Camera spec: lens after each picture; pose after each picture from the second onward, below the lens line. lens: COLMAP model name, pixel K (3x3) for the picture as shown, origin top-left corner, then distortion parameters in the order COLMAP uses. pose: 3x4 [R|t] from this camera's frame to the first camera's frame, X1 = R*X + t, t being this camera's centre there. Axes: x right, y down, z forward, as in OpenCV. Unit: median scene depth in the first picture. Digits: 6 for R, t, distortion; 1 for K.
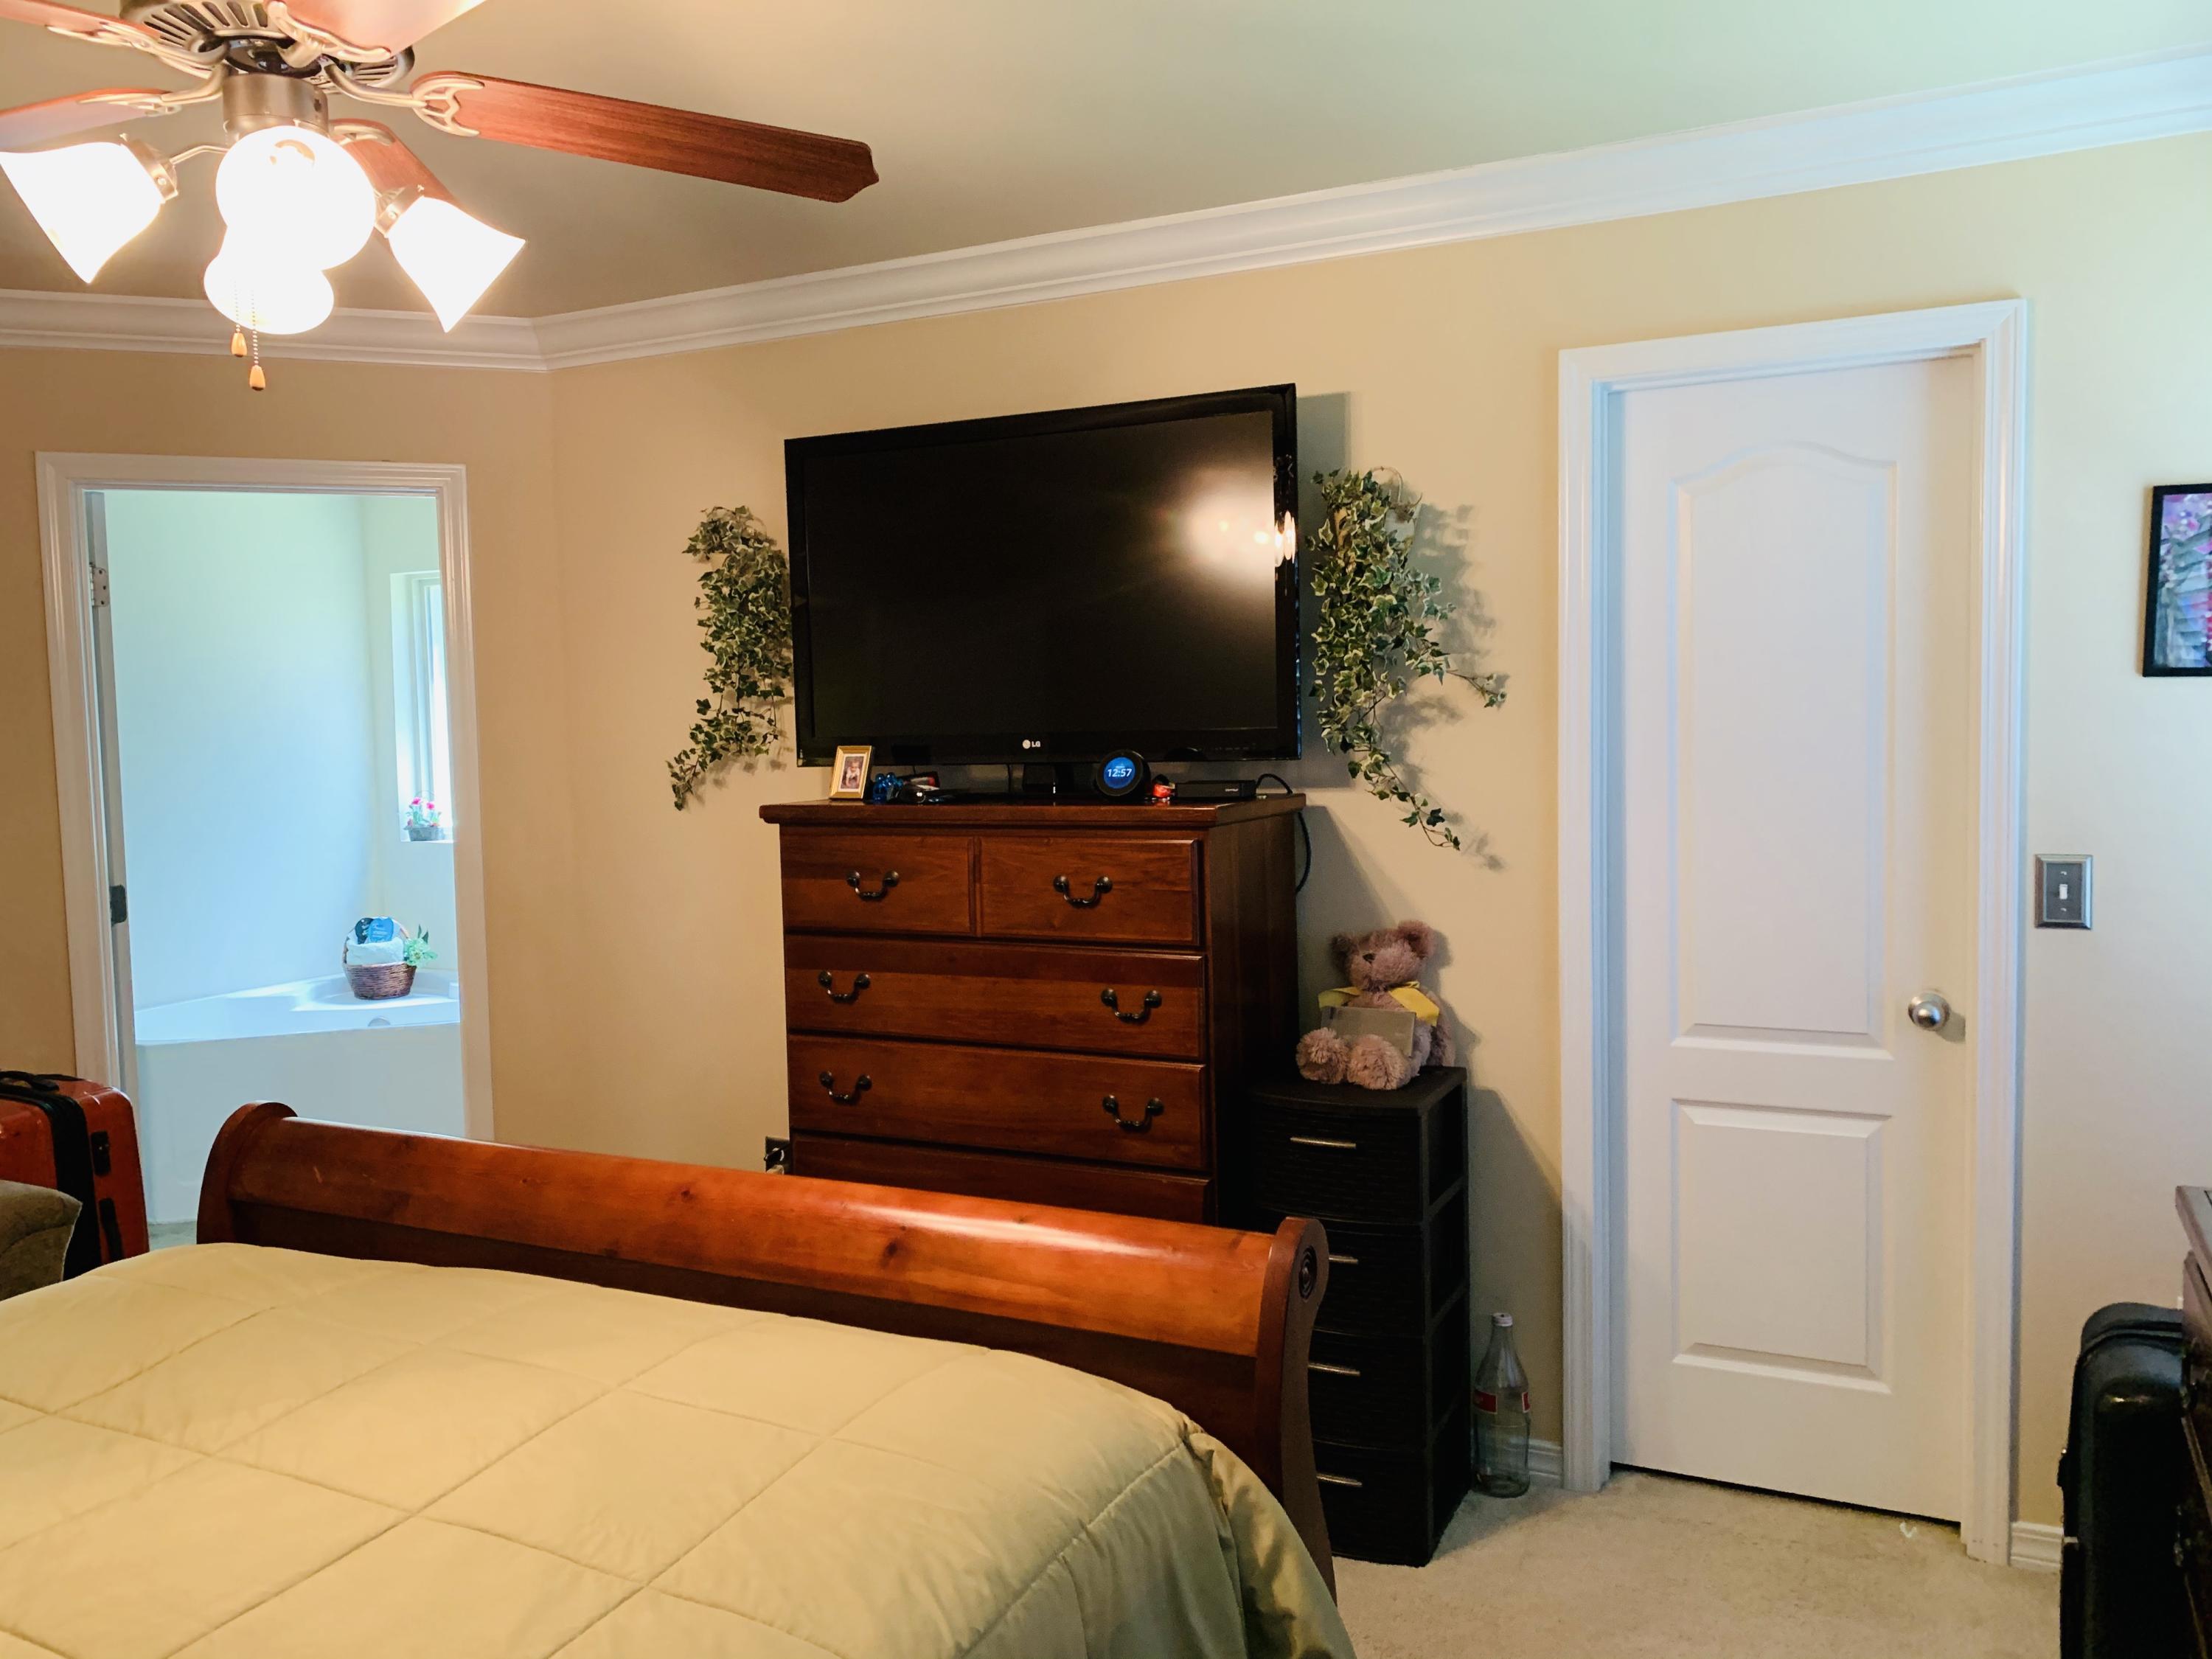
lens RADIAL K [[1676.5, 0, 1058.1], [0, 1676.5, 830.0], [0, 0, 1]] dist [0.010493, 0.002566]
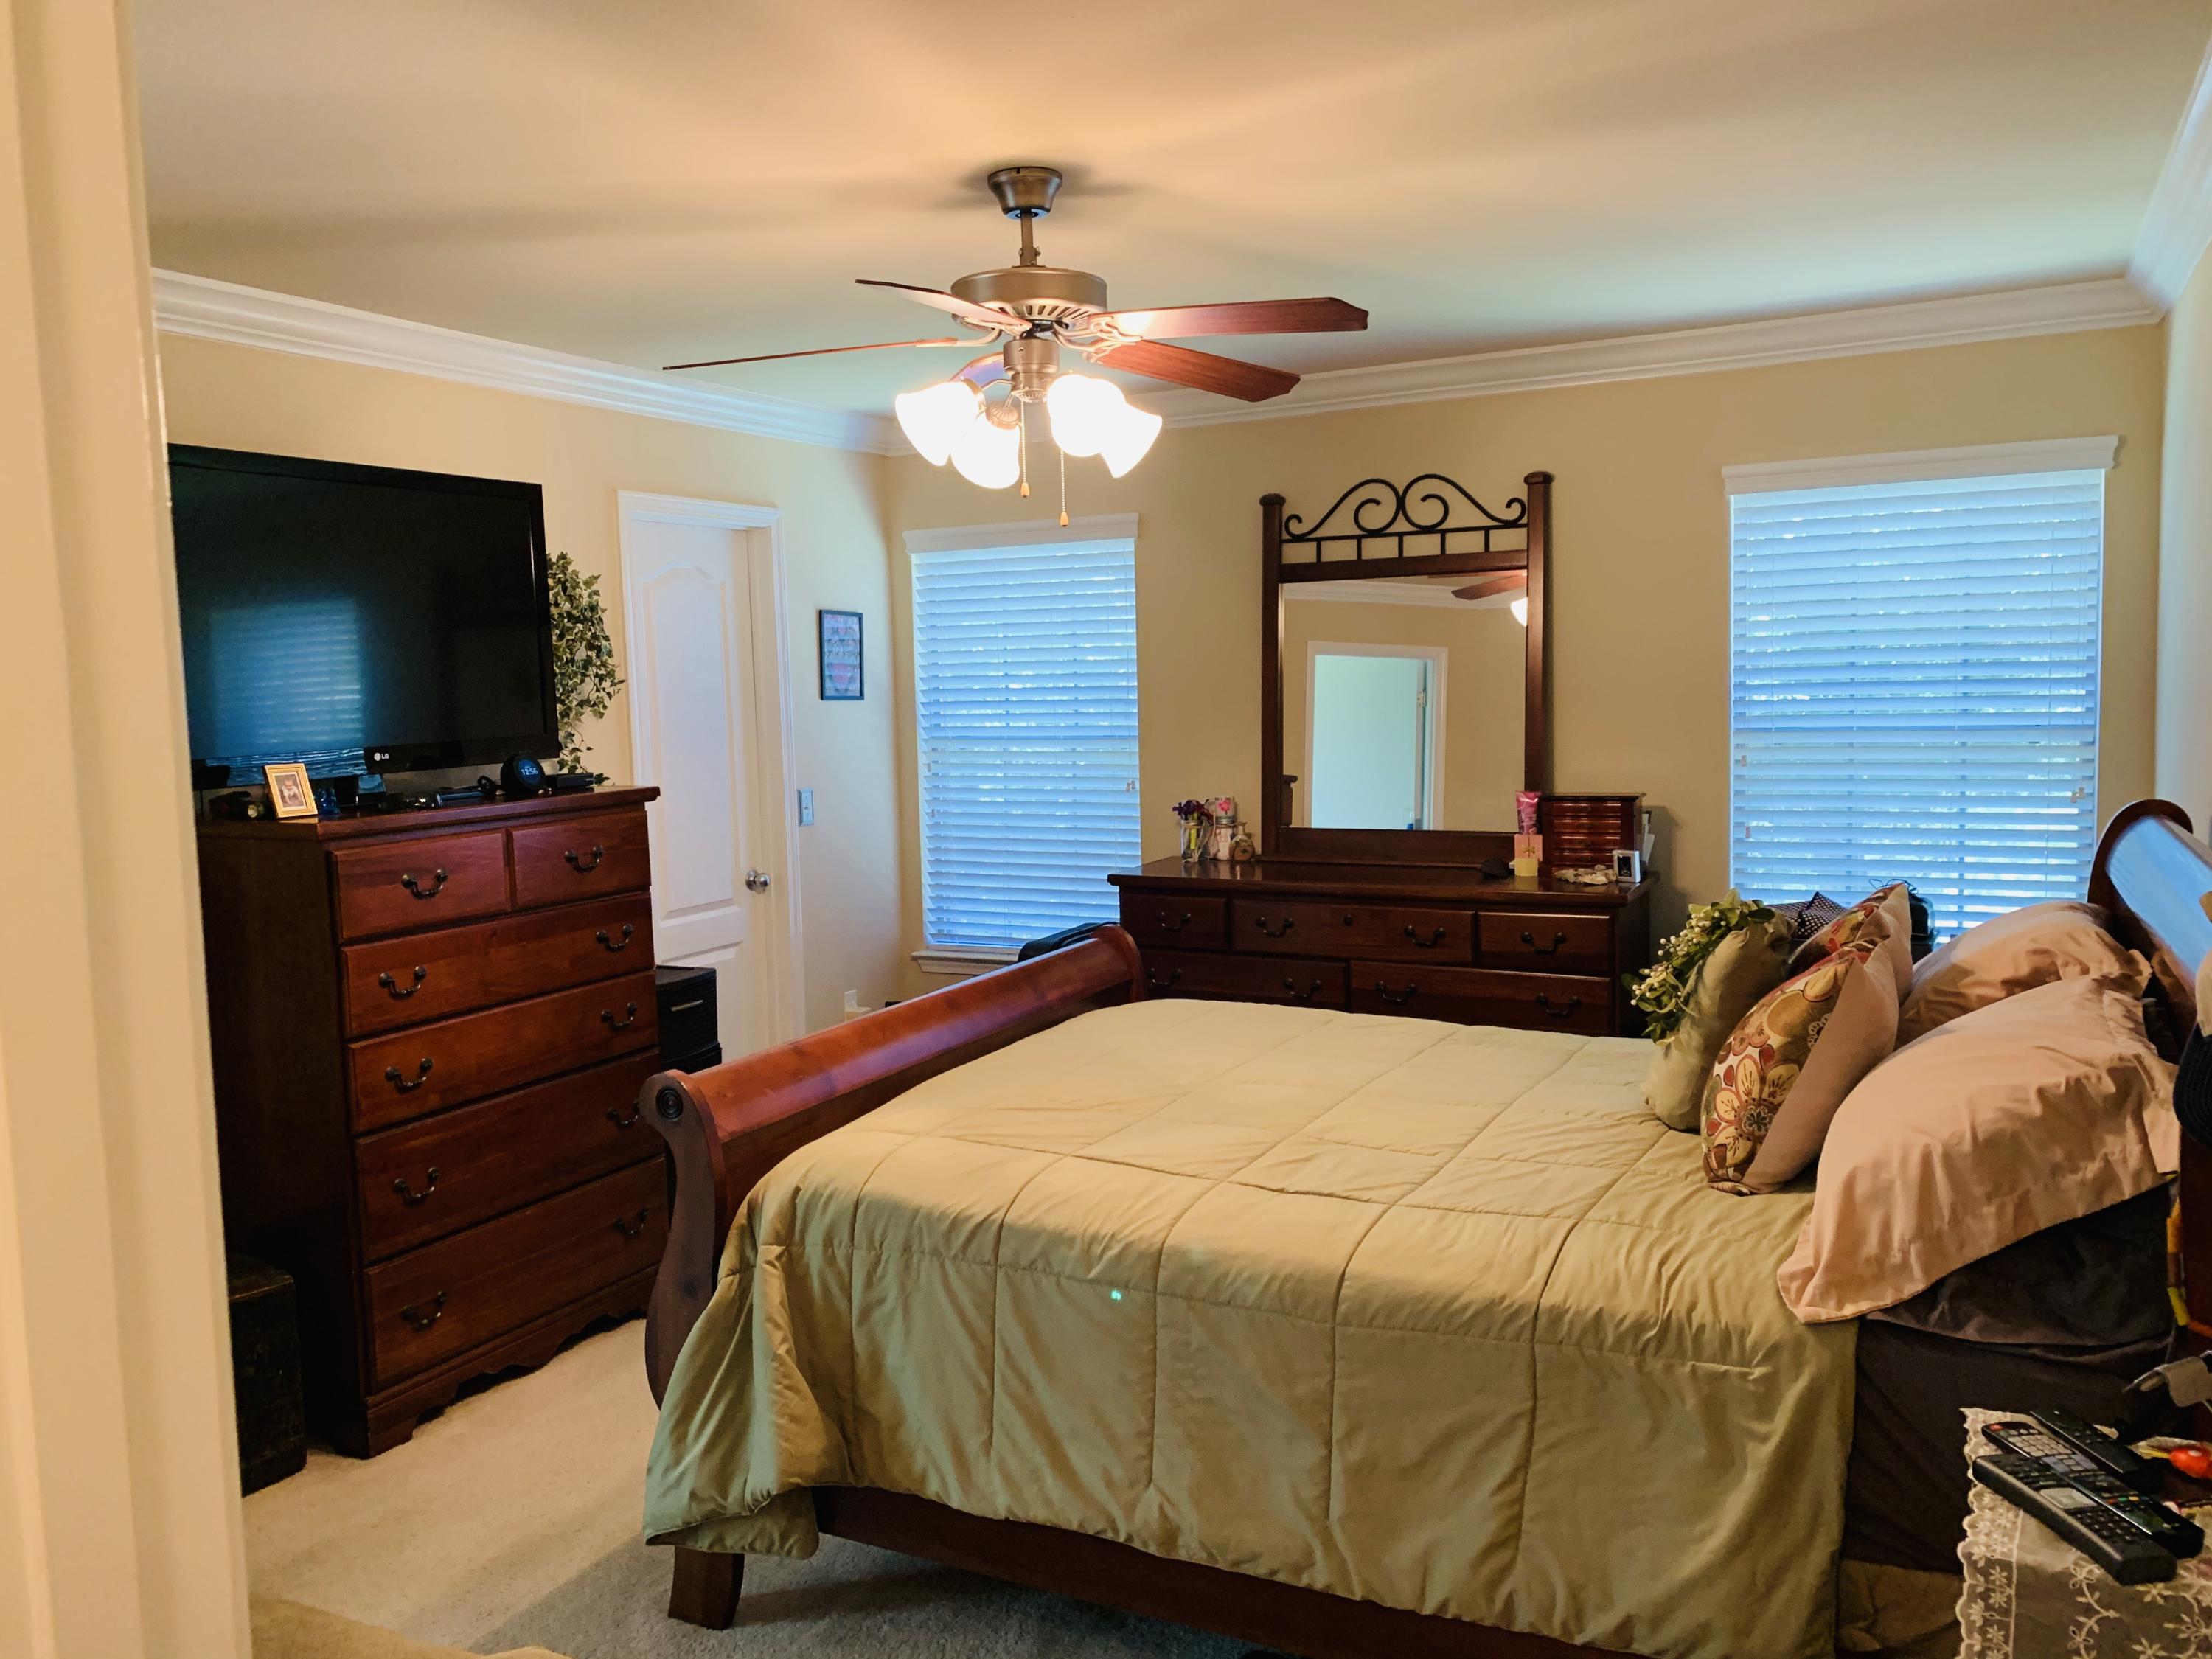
lens RADIAL K [[1676.5, 0, 1058.1], [0, 1676.5, 830.0], [0, 0, 1]] dist [0.010493, 0.002566]
pose [[0.041526, -0.071815, 0.996553, -1.305389], [0.095010, 0.993177, 0.067613, -0.040698], [-0.994610, 0.091875, 0.048066, 0.572517]]
